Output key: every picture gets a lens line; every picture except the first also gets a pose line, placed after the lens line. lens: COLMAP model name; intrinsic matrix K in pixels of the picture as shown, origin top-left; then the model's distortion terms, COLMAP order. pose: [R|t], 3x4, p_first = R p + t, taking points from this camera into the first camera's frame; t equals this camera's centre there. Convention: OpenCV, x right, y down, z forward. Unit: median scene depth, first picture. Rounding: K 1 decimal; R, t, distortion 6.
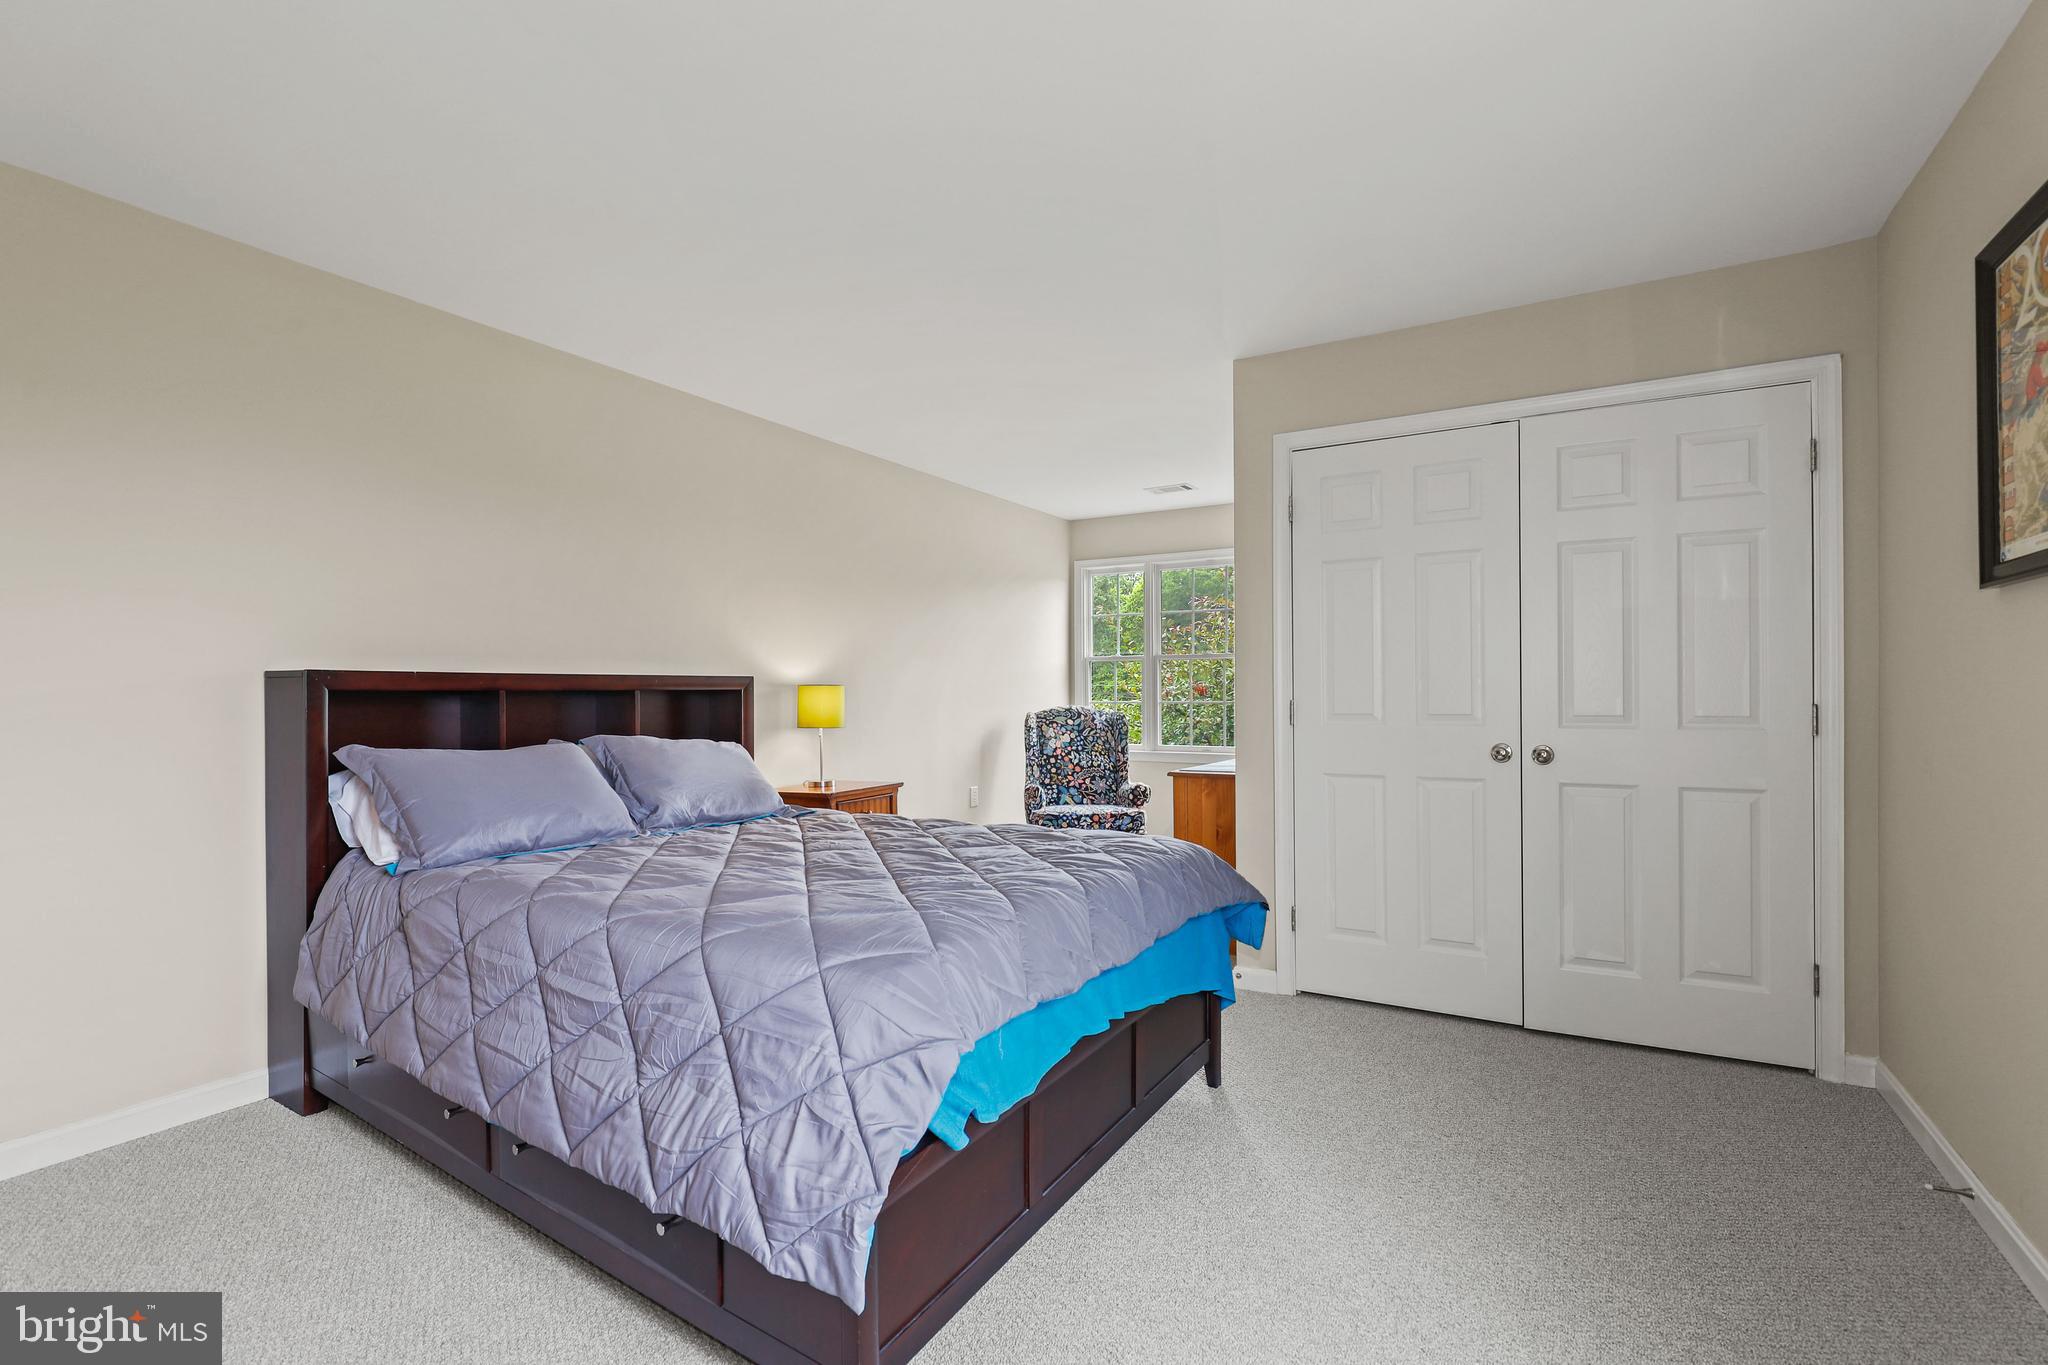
lens RADIAL K [[912.6, 0, 1025.3], [0, 912.6, 692.1], [0, 0, 1]] dist [-0.001225, -0.000603]
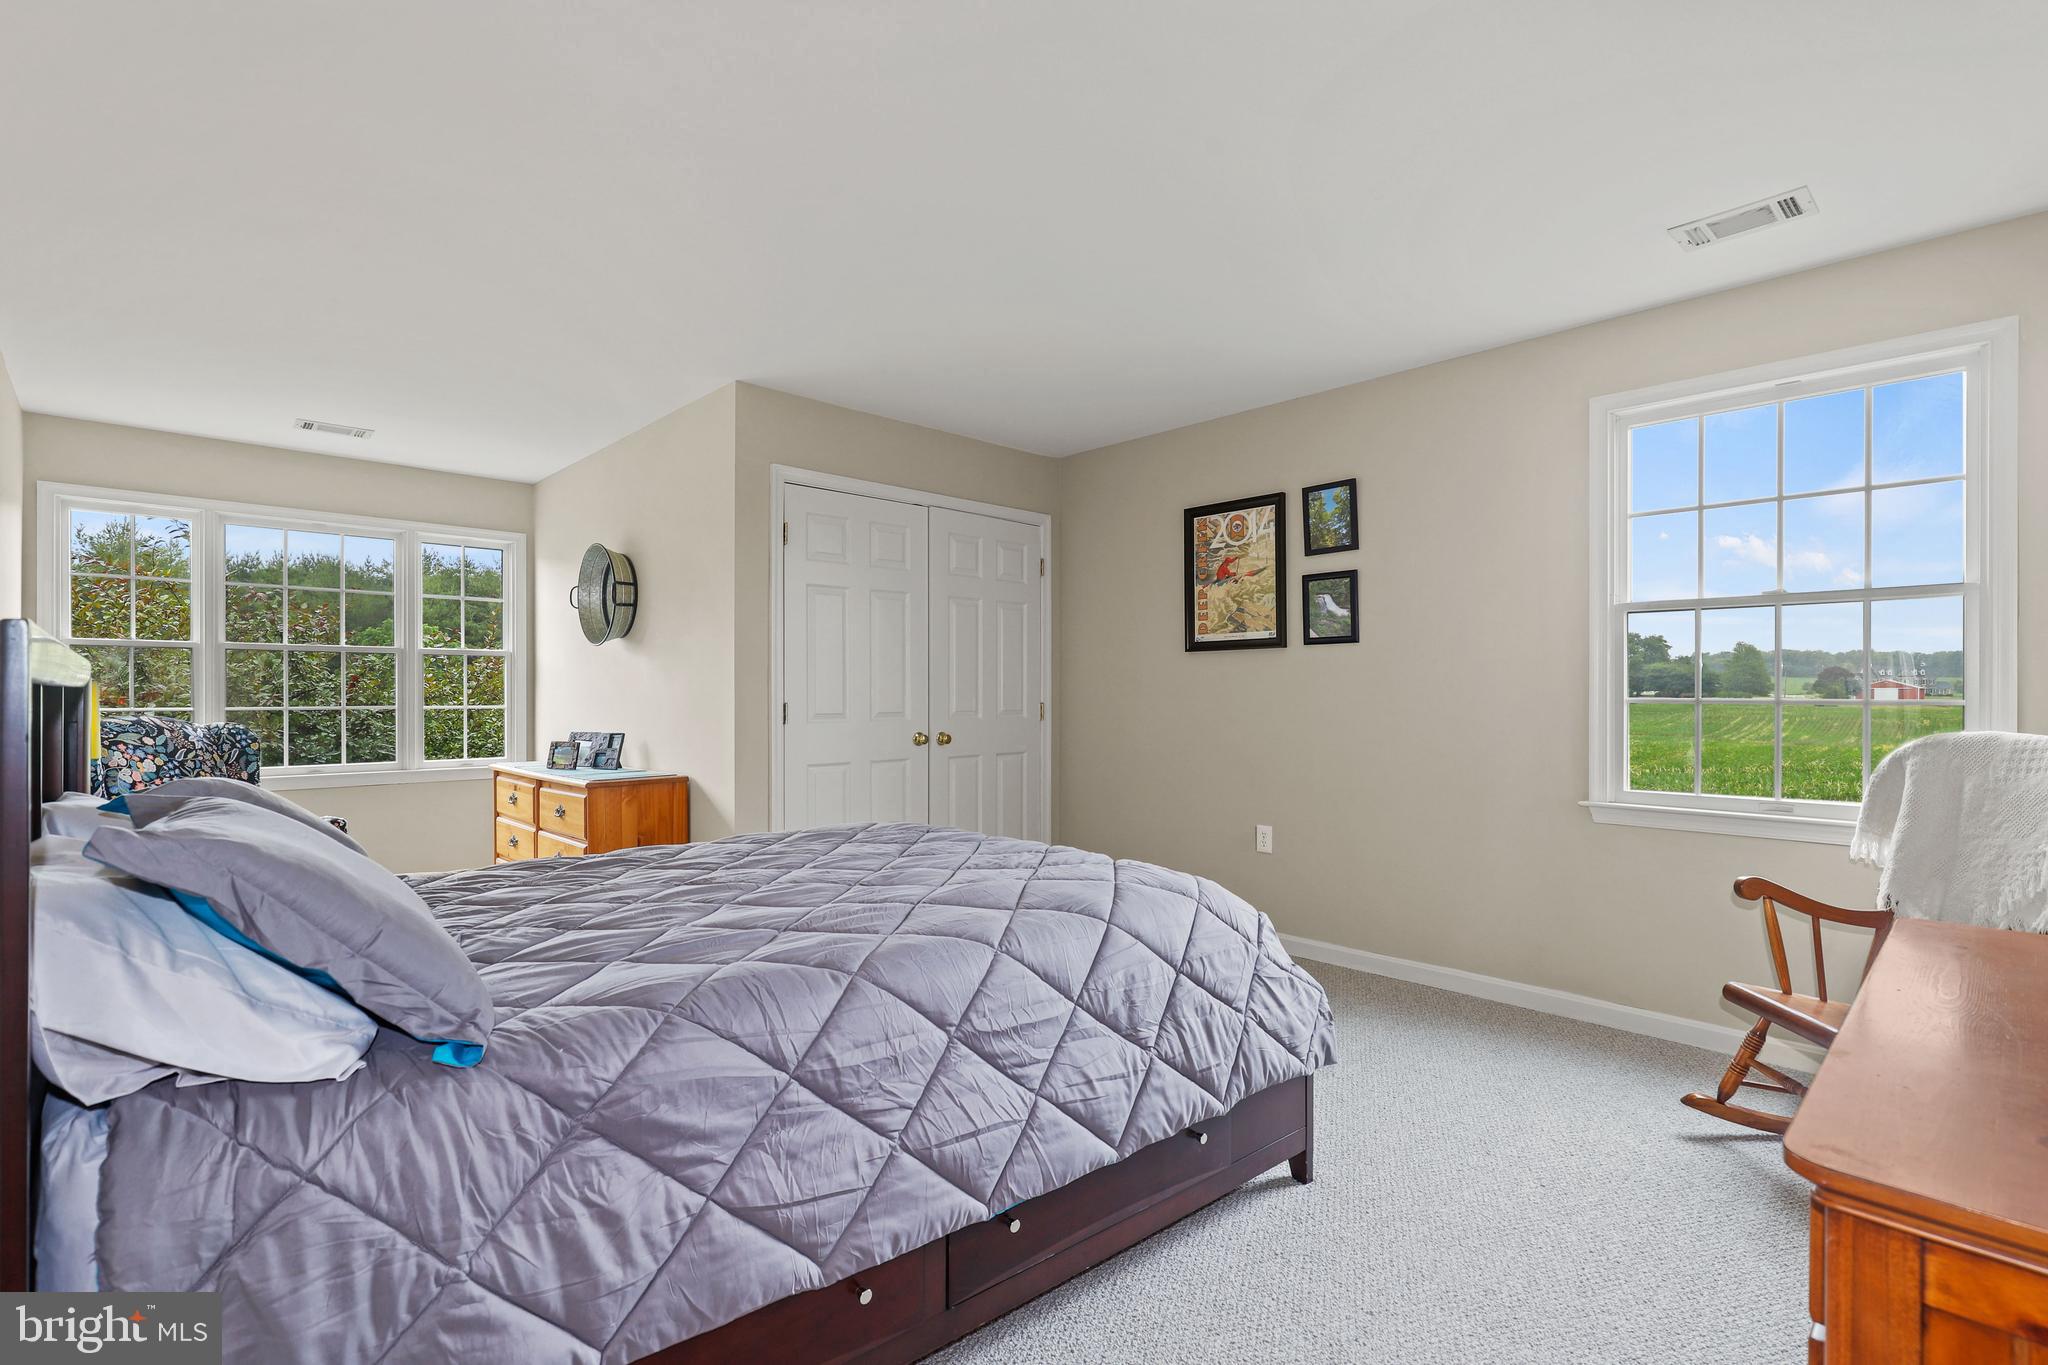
lens RADIAL K [[931.6, 0, 1030.5], [0, 931.6, 690.4], [0, 0, 1]] dist [0.000986, 0.000034]
pose [[0.280909, 0.009266, 0.959690, -1.166755], [-0.000678, 0.999955, -0.009456, 0.007921], [-0.959734, 0.002006, 0.280903, 0.619946]]
